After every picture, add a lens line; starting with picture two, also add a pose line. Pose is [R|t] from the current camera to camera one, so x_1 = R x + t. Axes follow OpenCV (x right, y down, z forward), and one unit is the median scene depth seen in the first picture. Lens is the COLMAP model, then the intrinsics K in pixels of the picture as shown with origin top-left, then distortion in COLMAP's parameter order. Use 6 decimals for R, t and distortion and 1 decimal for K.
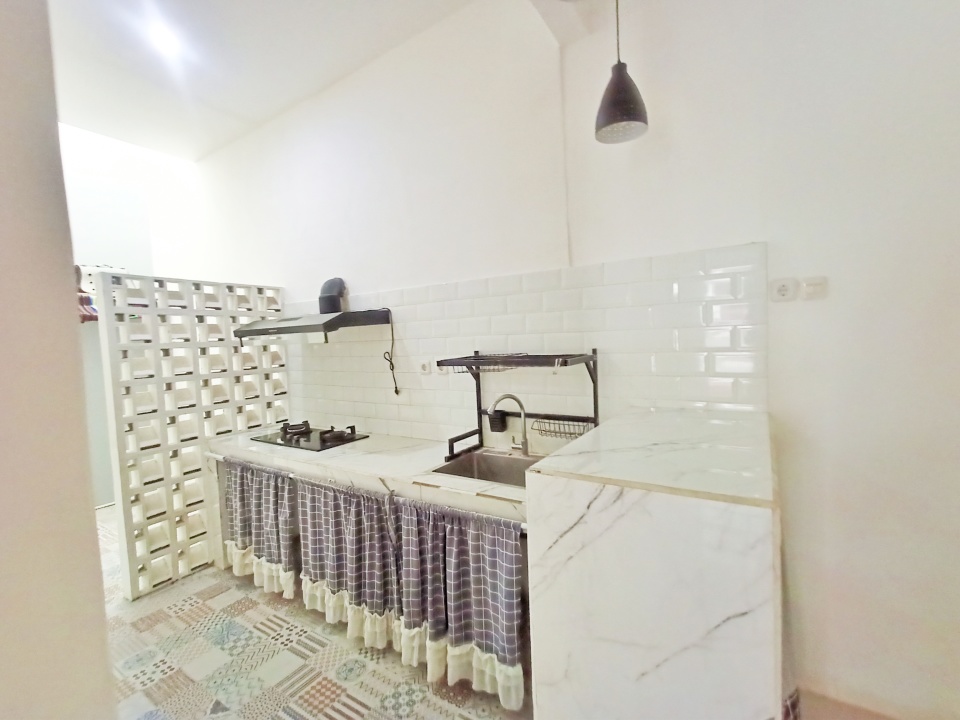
lens RADIAL K [[431.1, 0, 483.7], [0, 431.1, 362.0], [0, 0, 1]] dist [0.000112, -0.000033]
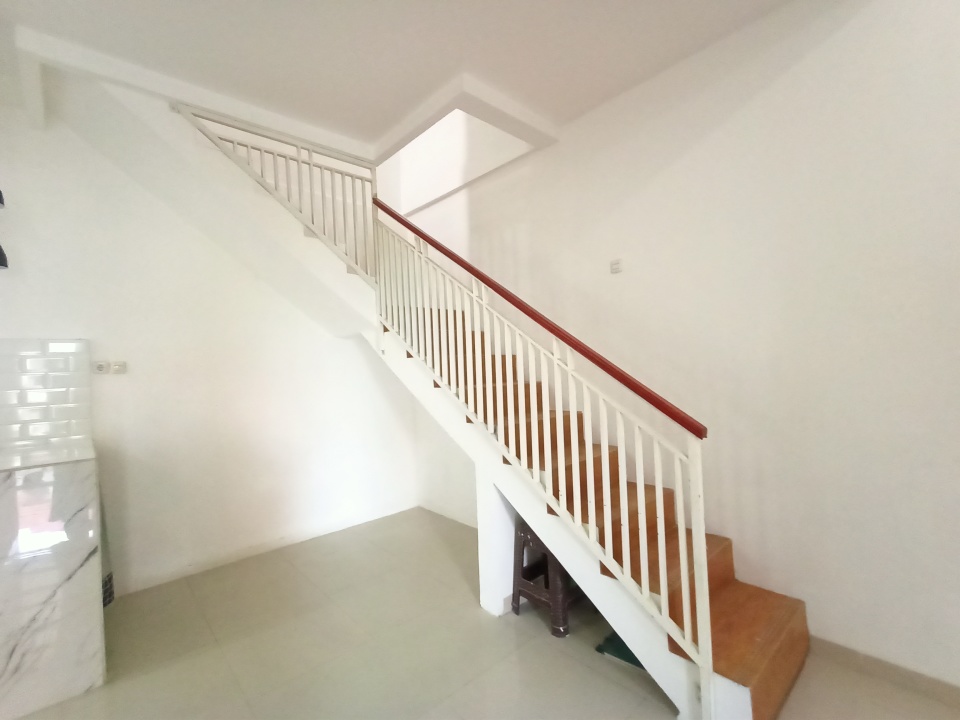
lens RADIAL K [[431.1, 0, 483.7], [0, 431.1, 362.0], [0, 0, 1]] dist [0.000112, -0.000033]
pose [[0.251712, 0.042366, 0.966874, -0.582296], [0.077859, 0.994917, -0.063865, 0.043953], [-0.964665, 0.091355, 0.247134, -0.896270]]
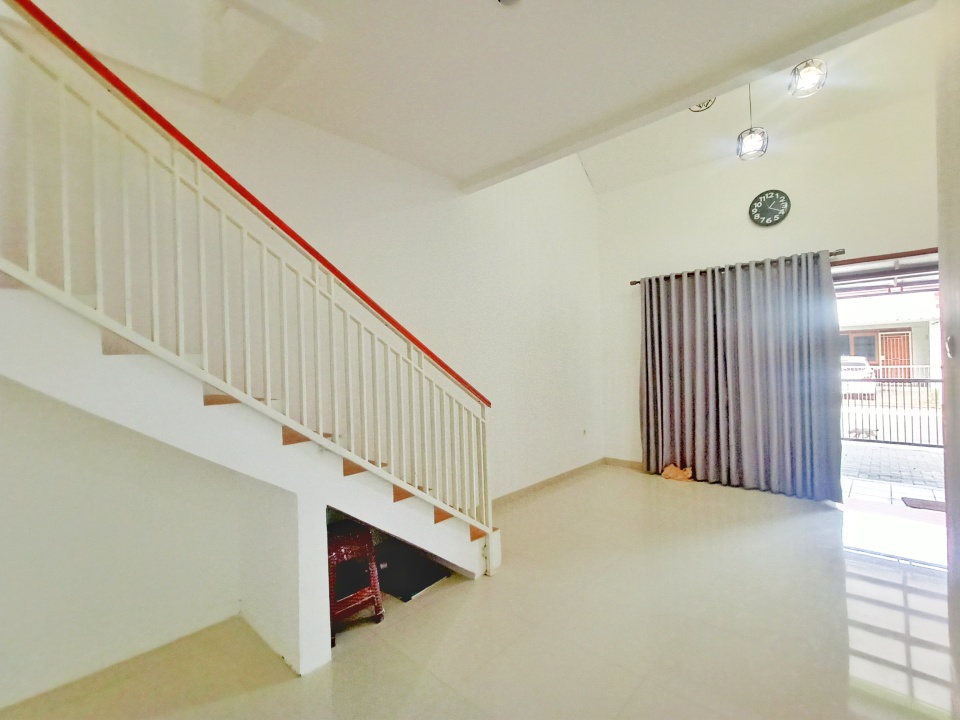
lens RADIAL K [[431.1, 0, 483.7], [0, 431.1, 362.0], [0, 0, 1]] dist [0.000112, -0.000033]
pose [[-0.982227, 0.069839, 0.174219, 0.145205], [0.078708, 0.995903, 0.044521, -0.074251], [-0.170396, 0.057442, -0.983700, 0.576589]]
